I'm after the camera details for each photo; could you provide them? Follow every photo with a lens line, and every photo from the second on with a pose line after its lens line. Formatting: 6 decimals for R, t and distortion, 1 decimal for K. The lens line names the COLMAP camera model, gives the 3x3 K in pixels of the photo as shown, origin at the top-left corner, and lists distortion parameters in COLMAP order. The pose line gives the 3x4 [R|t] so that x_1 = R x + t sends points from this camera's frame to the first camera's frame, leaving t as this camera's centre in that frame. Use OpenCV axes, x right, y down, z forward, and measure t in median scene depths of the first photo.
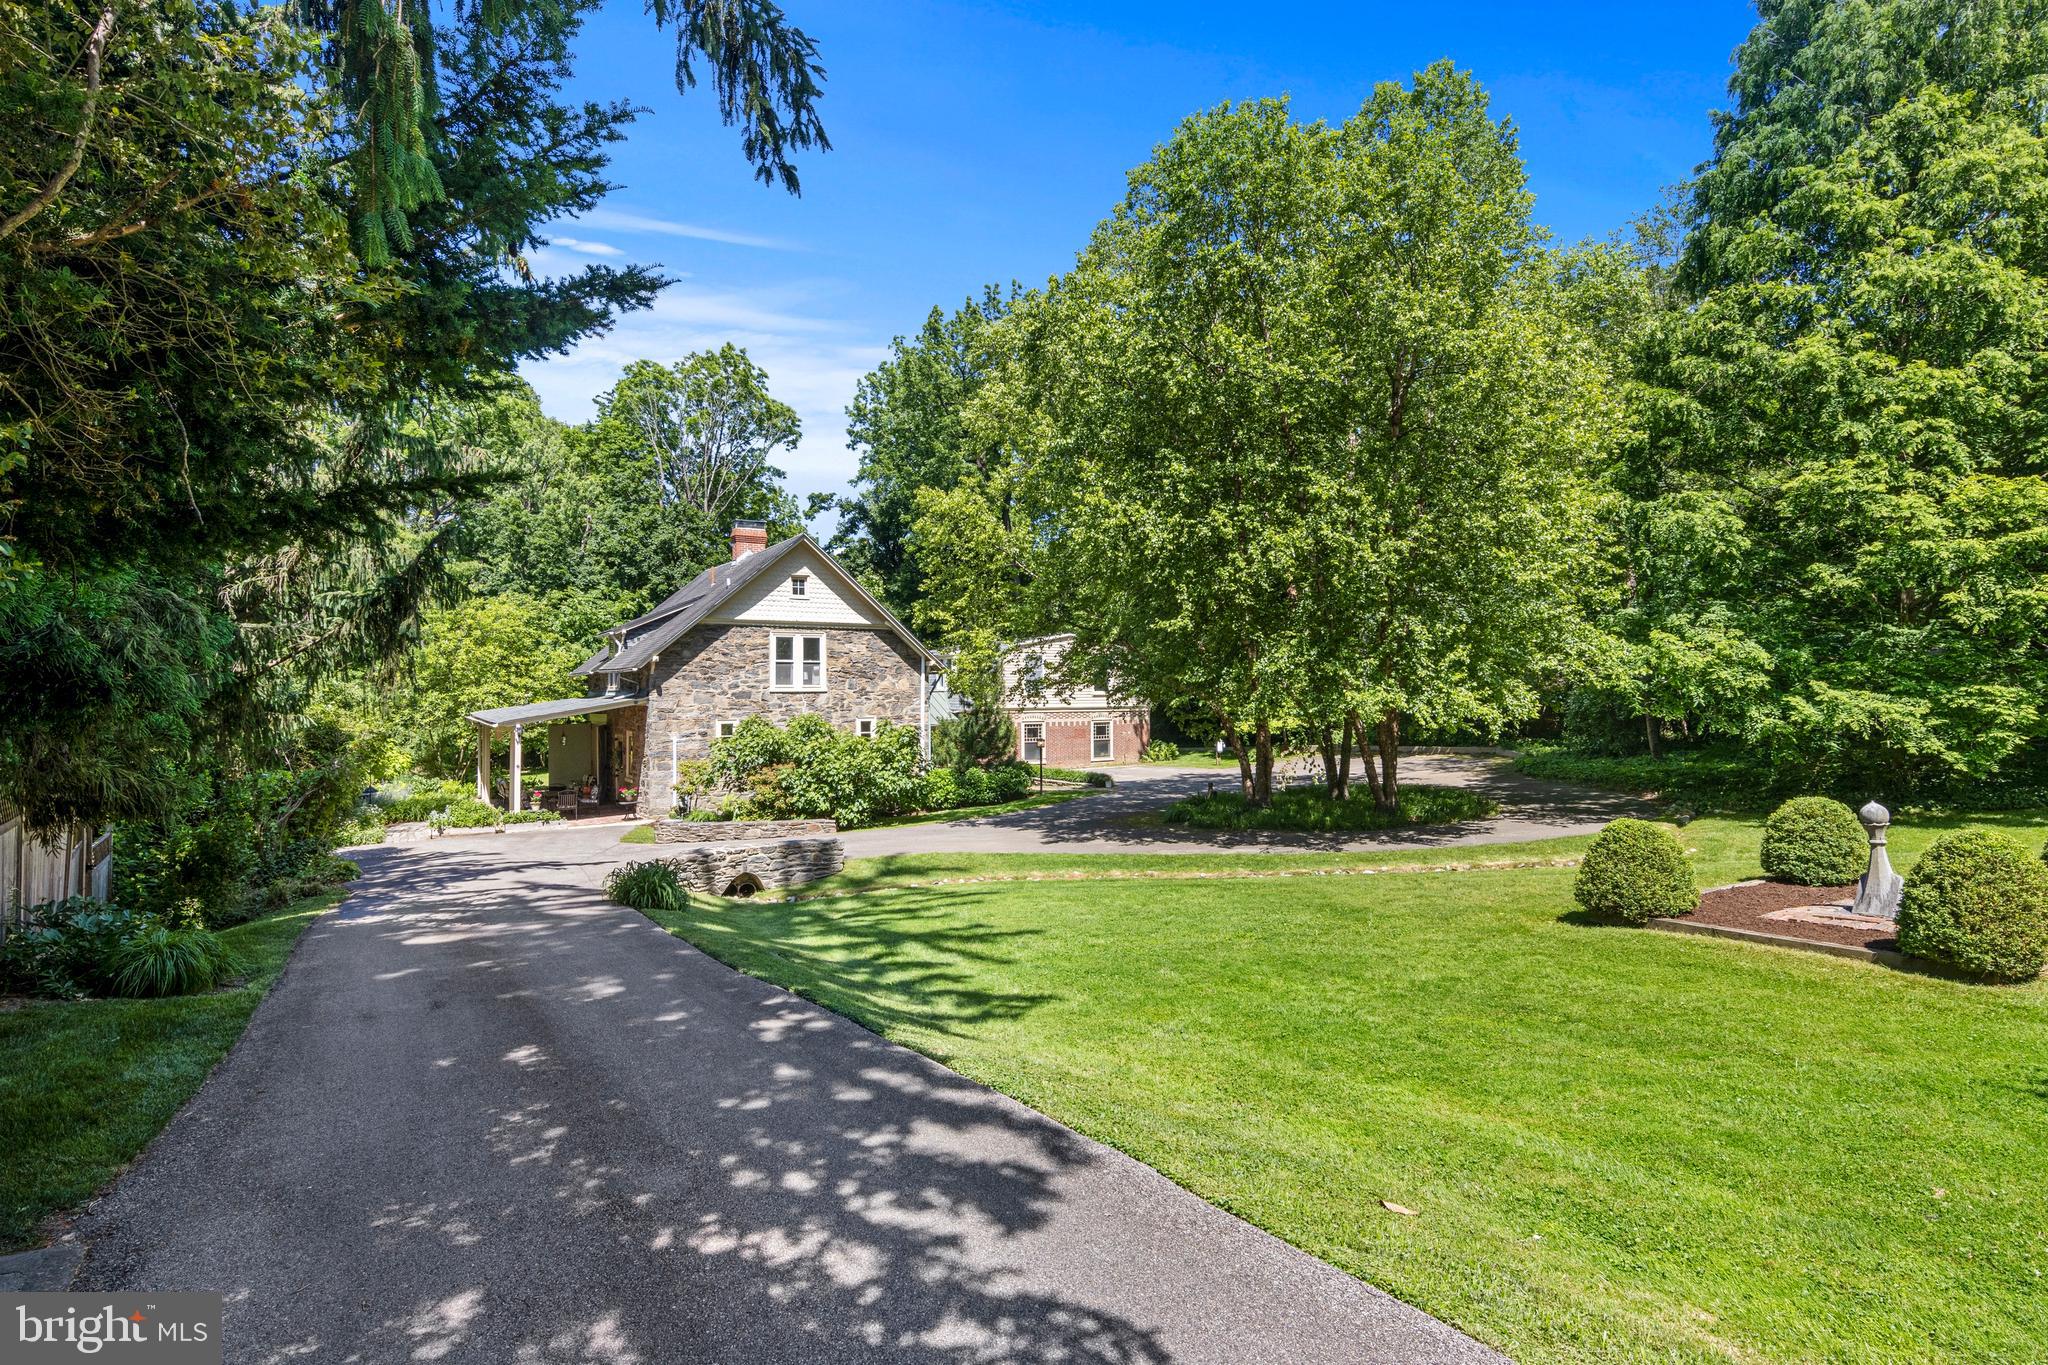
lens RADIAL K [[1050.4, 0, 1021.5], [0, 1050.4, 689.7], [0, 0, 1]] dist [0.013064, -0.000513]
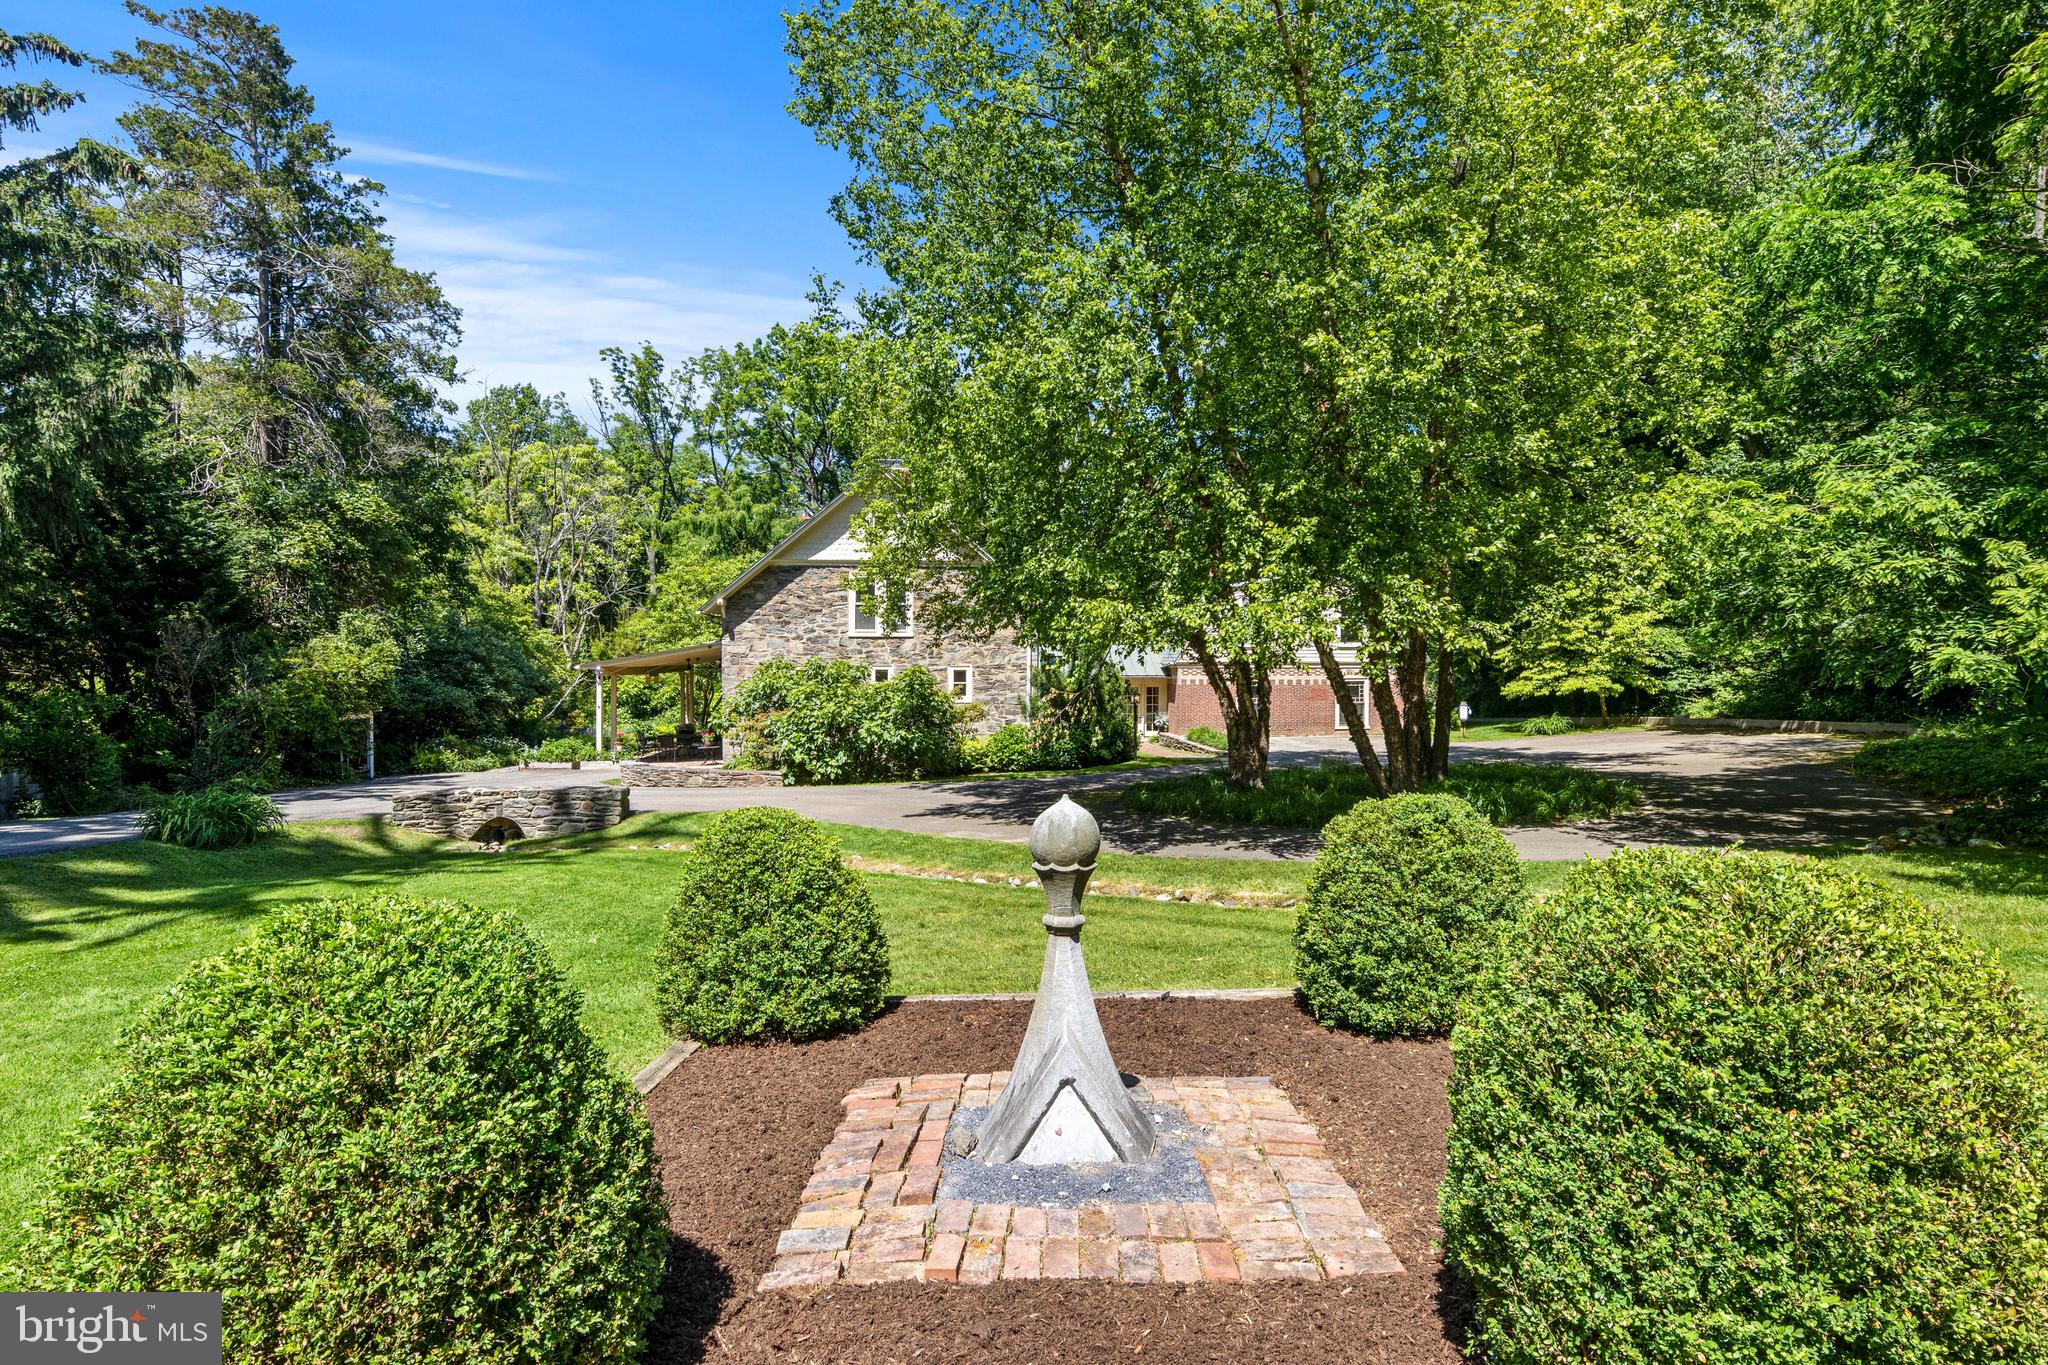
lens RADIAL K [[1050.4, 0, 1021.5], [0, 1050.4, 689.7], [0, 0, 1]] dist [0.013064, -0.000513]
pose [[0.880365, 0.015979, -0.474028, 0.336662], [-0.002490, 0.999574, 0.029071, 0.021340], [0.474291, -0.024413, 0.880030, 0.246236]]
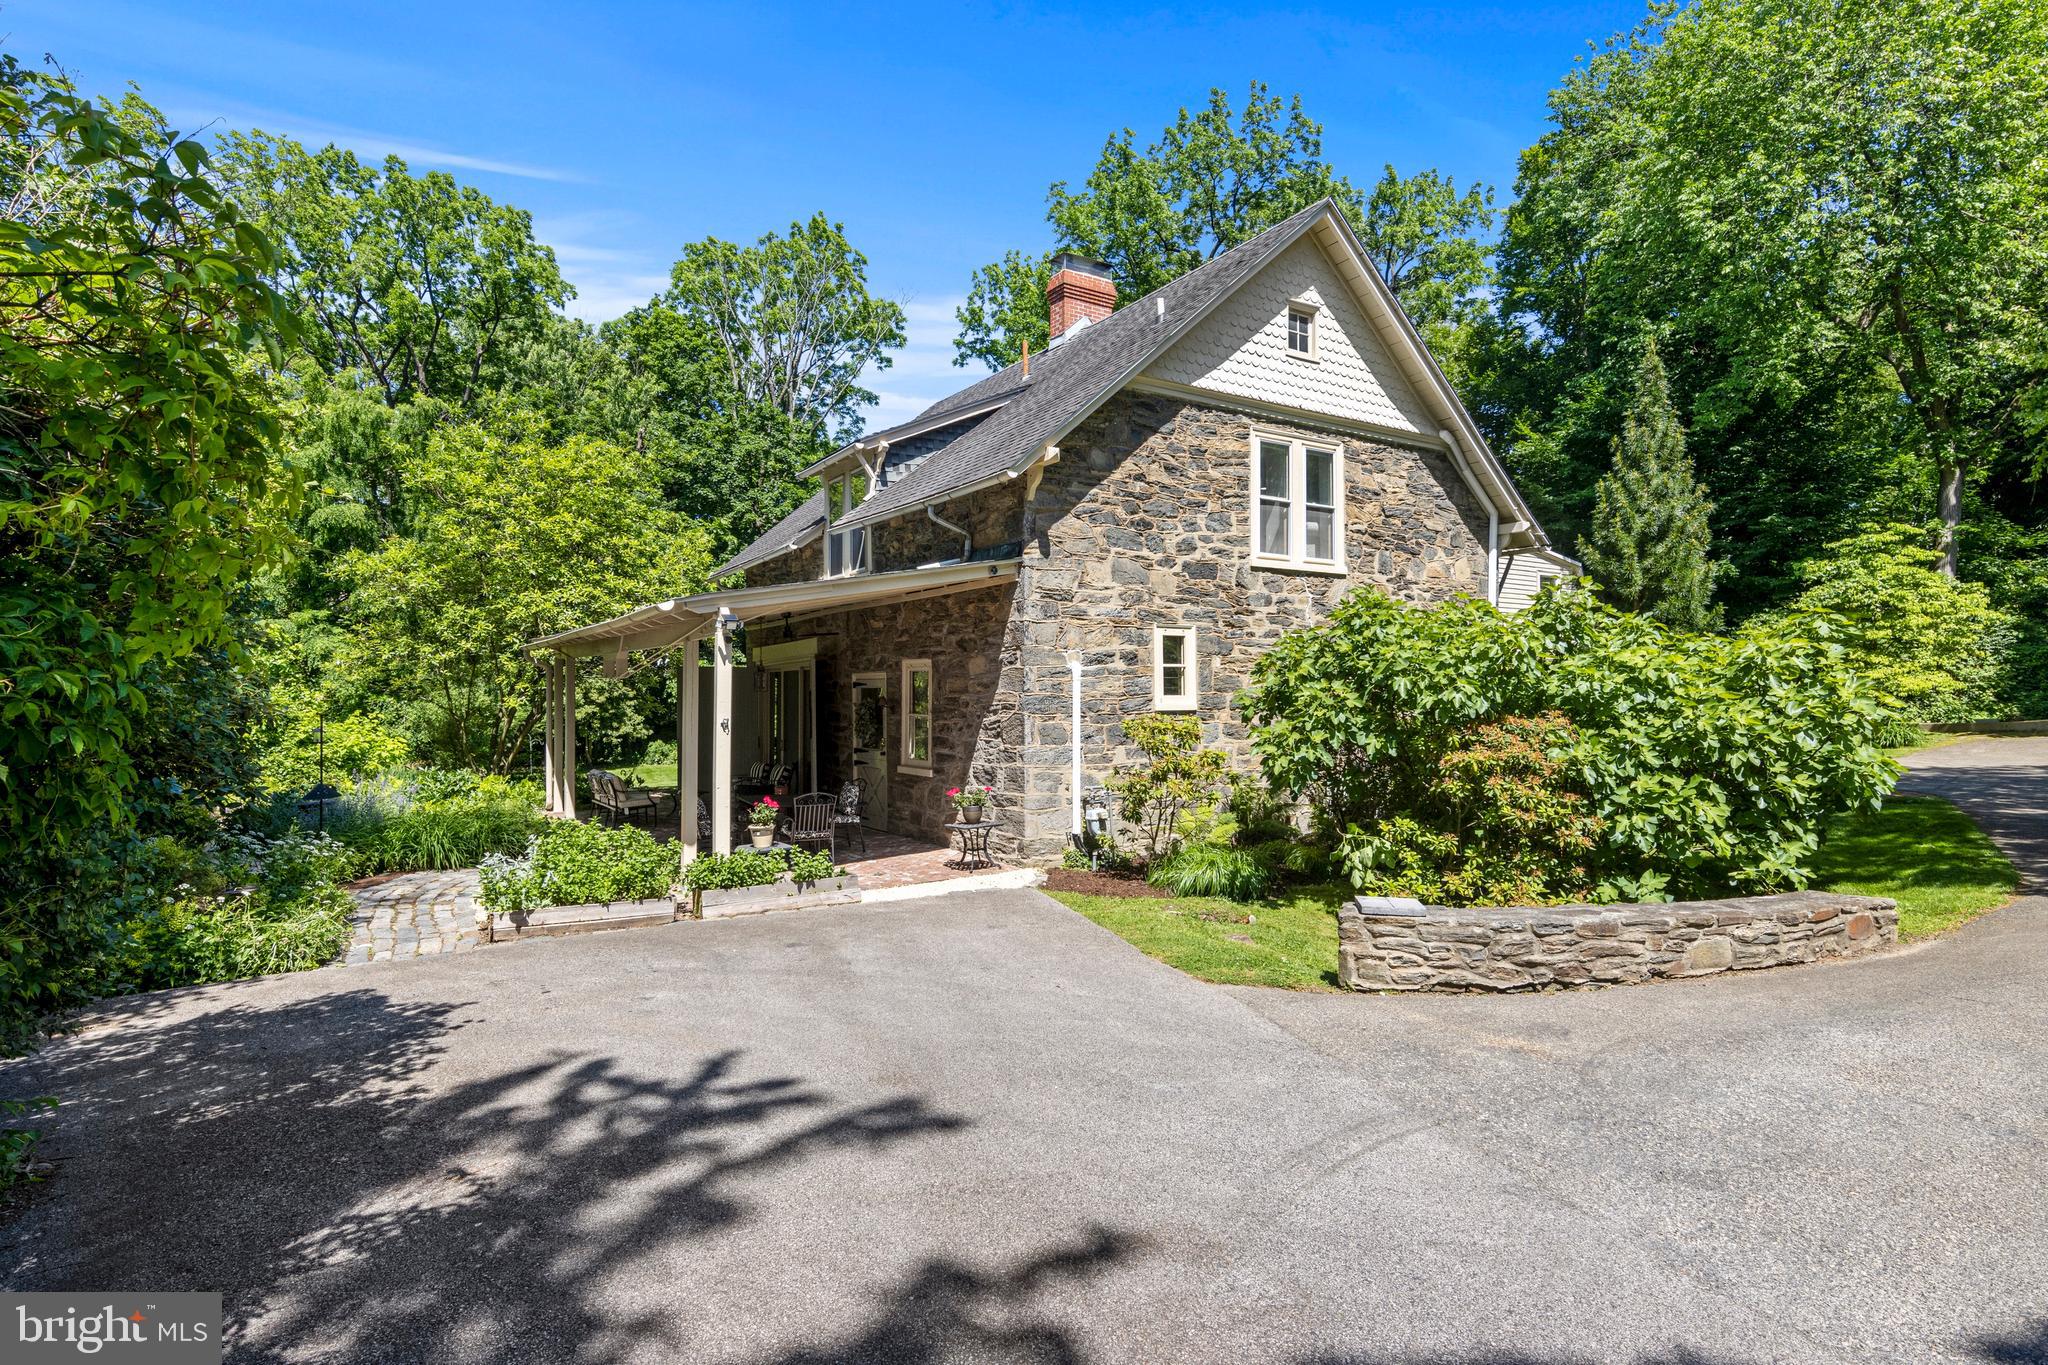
lens RADIAL K [[1057.7, 0, 1026.1], [0, 1057.7, 704.8], [0, 0, 1]] dist [0.013839, -0.000479]
pose [[0.999957, 0.002691, 0.008900, -0.331657], [-0.002769, 0.999957, 0.008839, 0.054626], [-0.008876, -0.008863, 0.999921, 0.560787]]
